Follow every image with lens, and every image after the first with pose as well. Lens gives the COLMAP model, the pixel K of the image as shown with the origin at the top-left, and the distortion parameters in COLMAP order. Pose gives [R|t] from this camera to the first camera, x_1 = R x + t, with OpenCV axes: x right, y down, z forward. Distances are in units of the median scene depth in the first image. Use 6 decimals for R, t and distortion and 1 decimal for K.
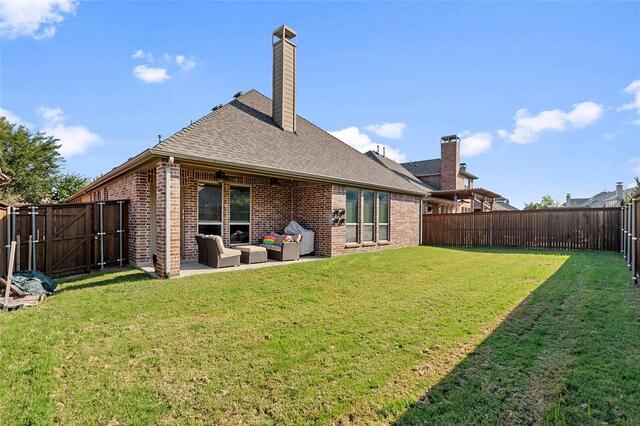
lens RADIAL K [[288.0, 0, 316.9], [0, 288.0, 217.5], [0, 0, 1]] dist [-0.011815, 0.001302]
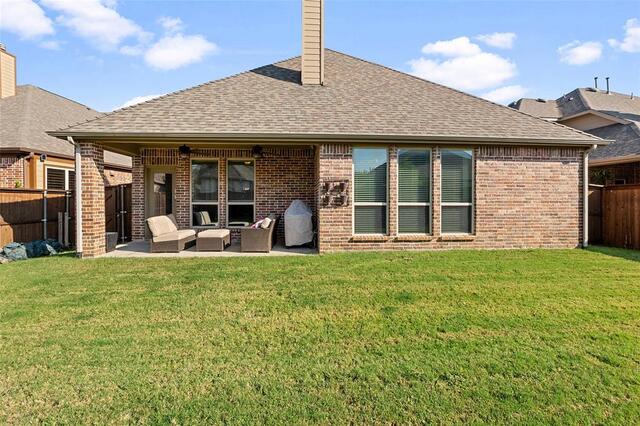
lens RADIAL K [[288.0, 0, 342.5], [0, 288.0, 196.2], [0, 0, 1]] dist [-0.011815, 0.001302]
pose [[0.766063, -0.015624, -0.642575, 0.493675], [0.013476, 0.999875, -0.008245, 0.010147], [0.642624, -0.002343, 0.766178, 0.493768]]
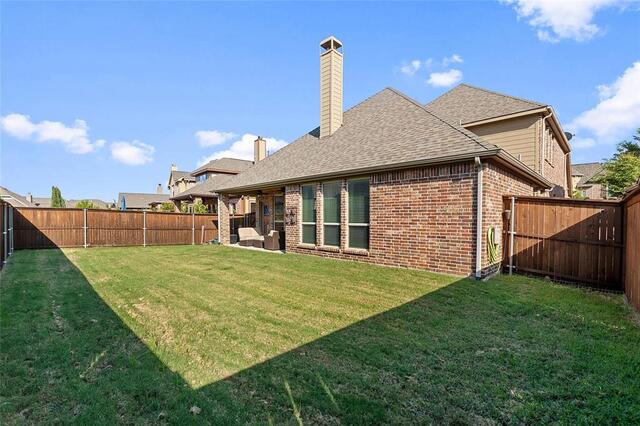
lens RADIAL K [[288.0, 0, 318.1], [0, 288.0, 219.1], [0, 0, 1]] dist [-0.011815, 0.001302]
pose [[0.012629, -0.011444, -0.999855, 1.068015], [0.003161, 0.999930, -0.011405, 0.020537], [0.999915, -0.003017, 0.012665, 1.048242]]
